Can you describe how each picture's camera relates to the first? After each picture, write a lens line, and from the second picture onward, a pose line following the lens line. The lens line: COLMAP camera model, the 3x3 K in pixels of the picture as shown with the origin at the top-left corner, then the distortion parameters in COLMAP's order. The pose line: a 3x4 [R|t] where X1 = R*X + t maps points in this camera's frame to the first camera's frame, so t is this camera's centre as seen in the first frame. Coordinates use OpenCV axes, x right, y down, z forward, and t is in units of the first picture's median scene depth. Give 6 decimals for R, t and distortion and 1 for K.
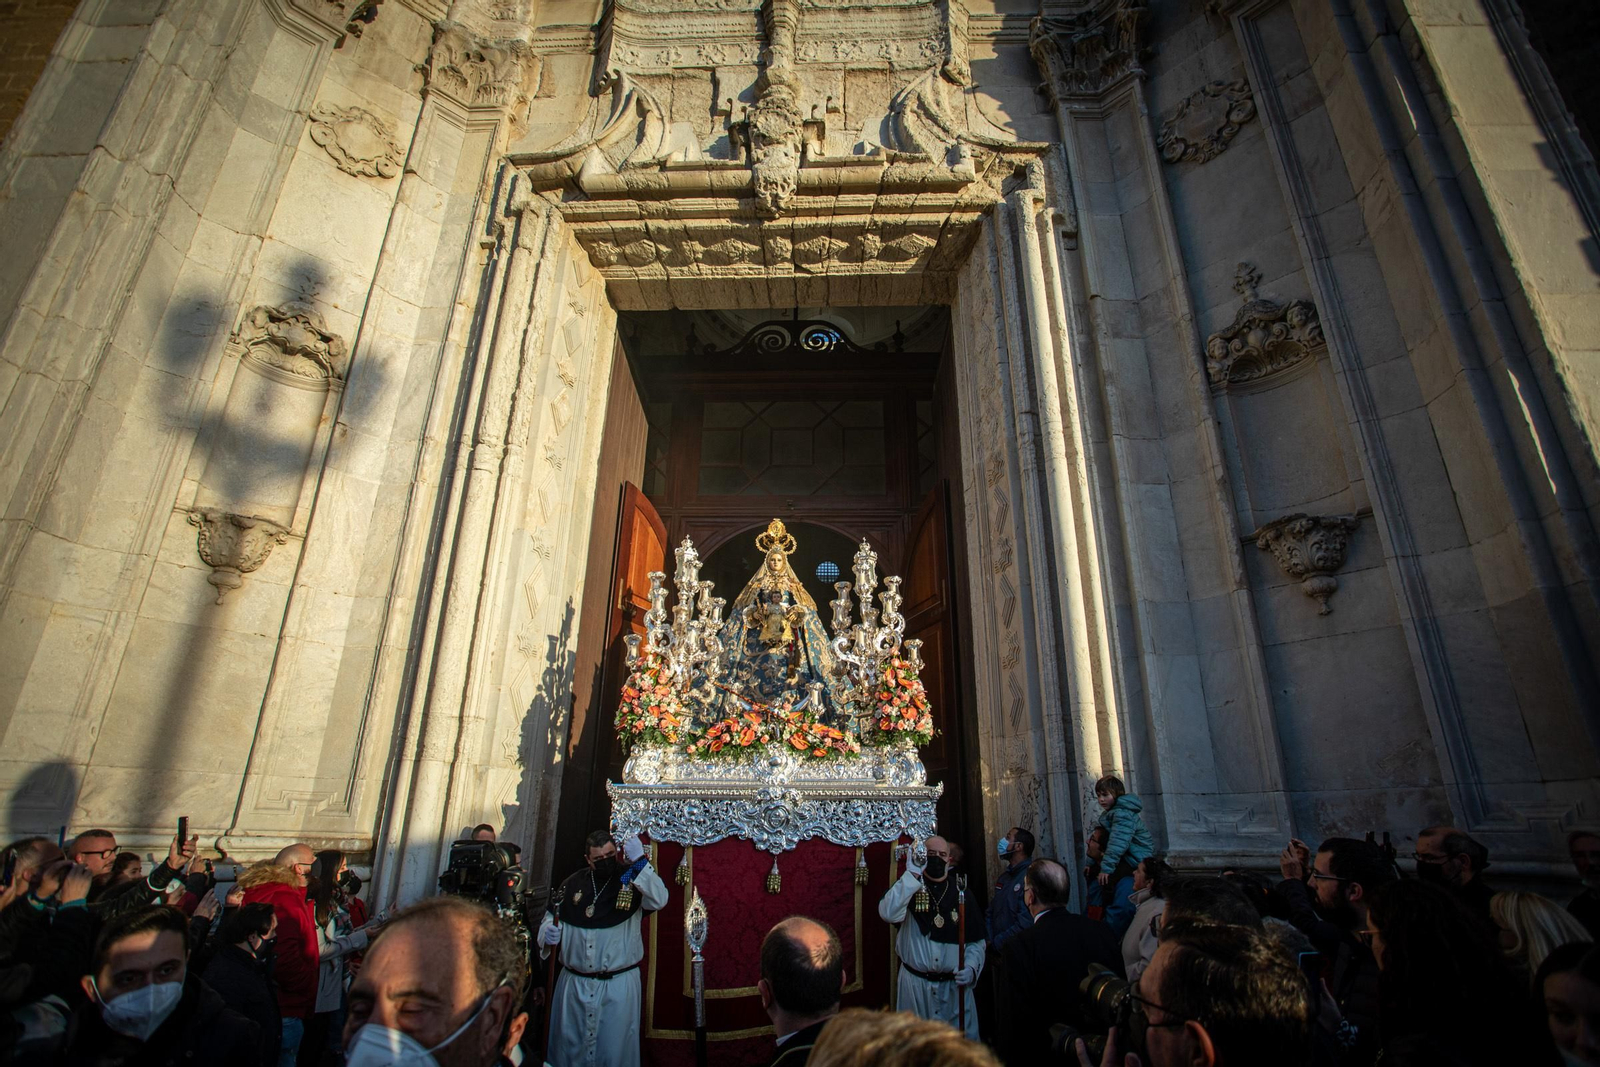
lens RADIAL K [[774.4, 0, 800.0], [0, 774.4, 533.5], [0, 0, 1]] dist [-0.075526, 0.032303]
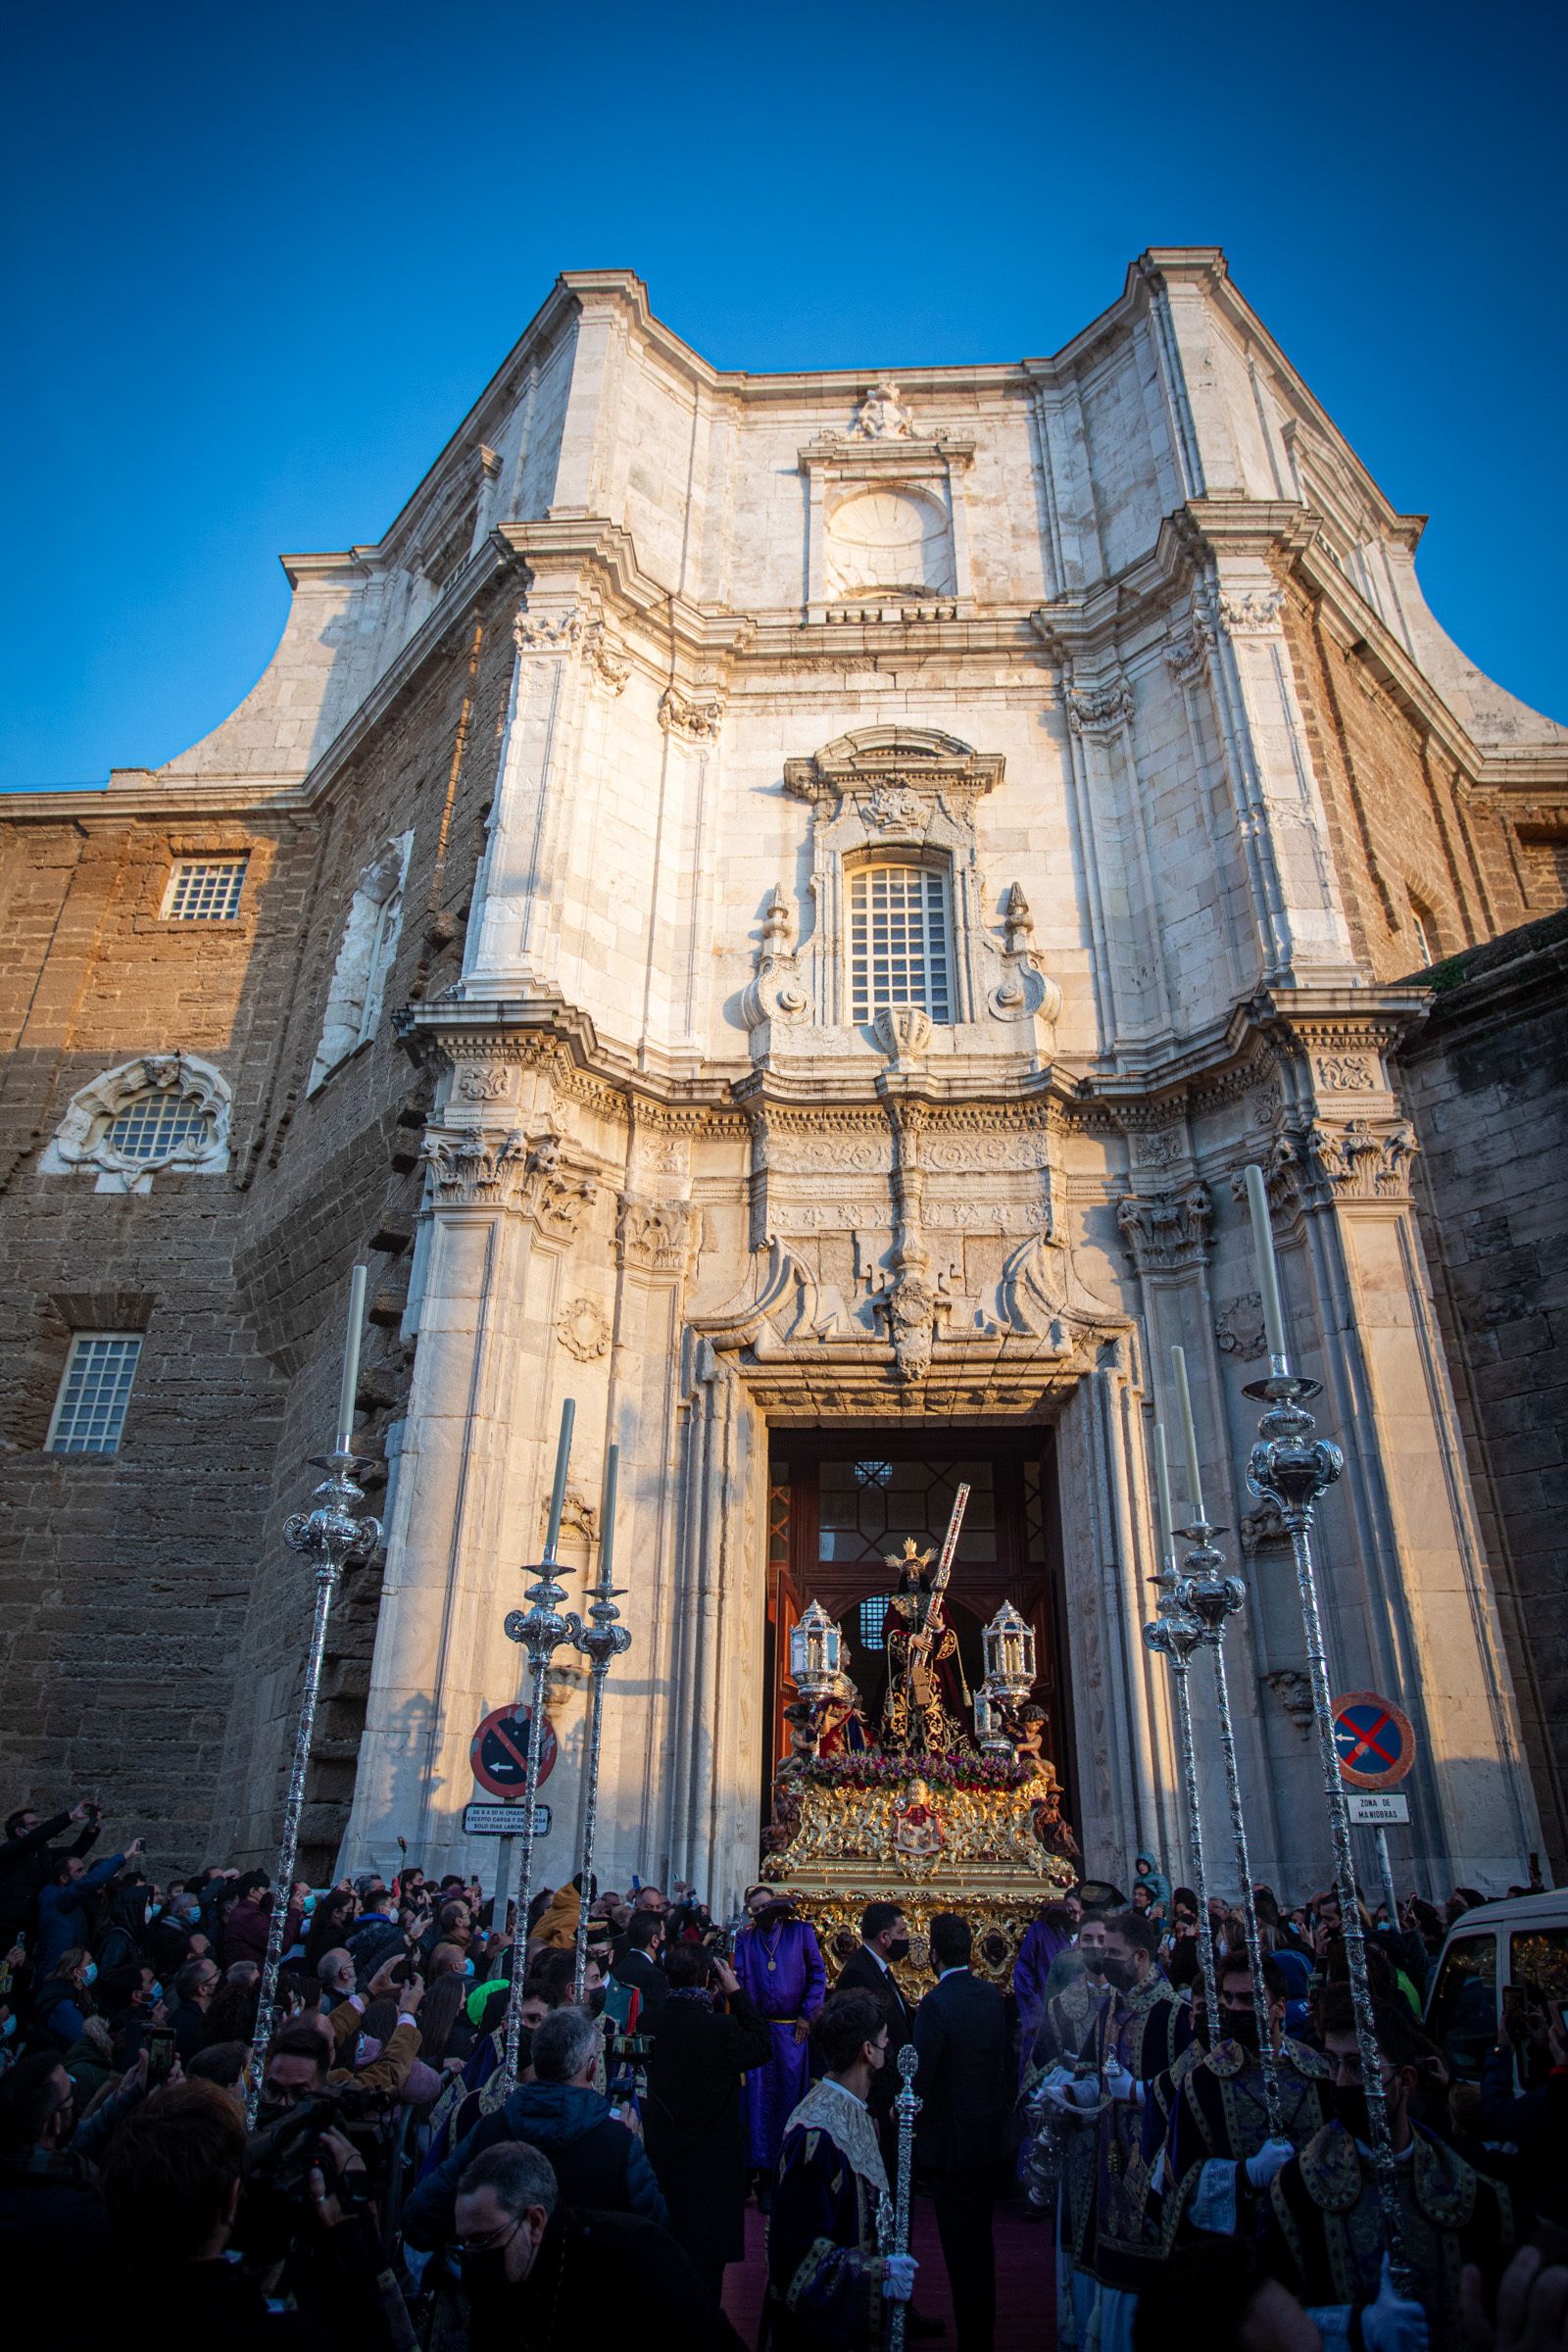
lens RADIAL K [[1401.6, 0, 784.0], [0, 1401.6, 1176.0], [0, 0, 1]] dist [-0.079820, 0.063062]
pose [[0.999897, -0.006844, -0.012599, -0.209304], [0.005314, 0.993041, -0.117647, -0.474022], [0.013316, 0.117568, 0.992976, -1.289233]]
